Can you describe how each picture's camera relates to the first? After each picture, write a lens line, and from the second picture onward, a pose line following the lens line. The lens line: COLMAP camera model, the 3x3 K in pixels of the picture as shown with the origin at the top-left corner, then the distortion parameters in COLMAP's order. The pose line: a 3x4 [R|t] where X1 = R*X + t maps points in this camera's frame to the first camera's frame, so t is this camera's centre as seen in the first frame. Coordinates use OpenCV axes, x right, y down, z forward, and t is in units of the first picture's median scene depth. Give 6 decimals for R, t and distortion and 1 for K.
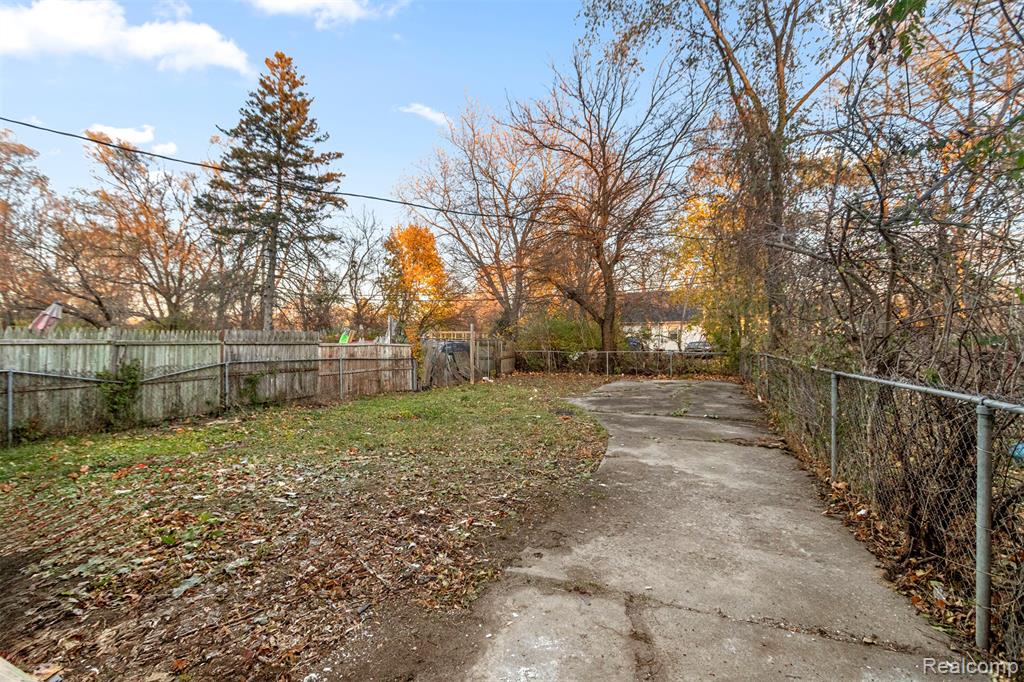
lens RADIAL K [[467.3, 0, 508.0], [0, 467.3, 339.4], [0, 0, 1]] dist [-0.000570, -0.001235]
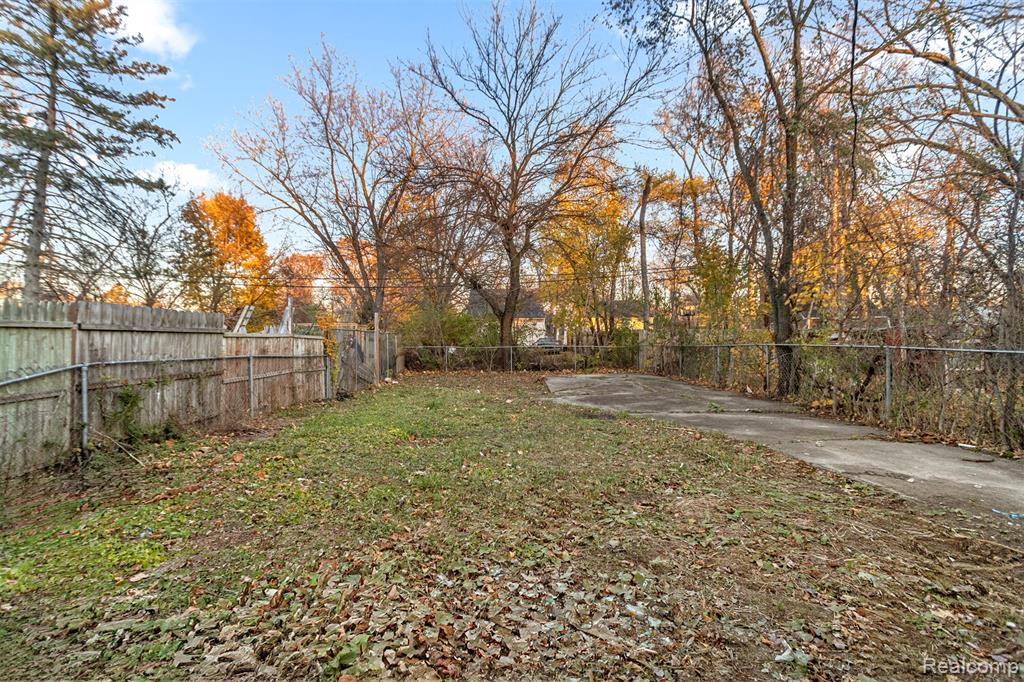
lens RADIAL K [[467.3, 0, 515.9], [0, 467.3, 341.2], [0, 0, 1]] dist [-0.000570, -0.001235]
pose [[0.915954, -0.002773, 0.401274, -0.286722], [-0.000363, 0.999970, 0.007739, 0.014960], [-0.401283, -0.007234, 0.915925, 0.256497]]
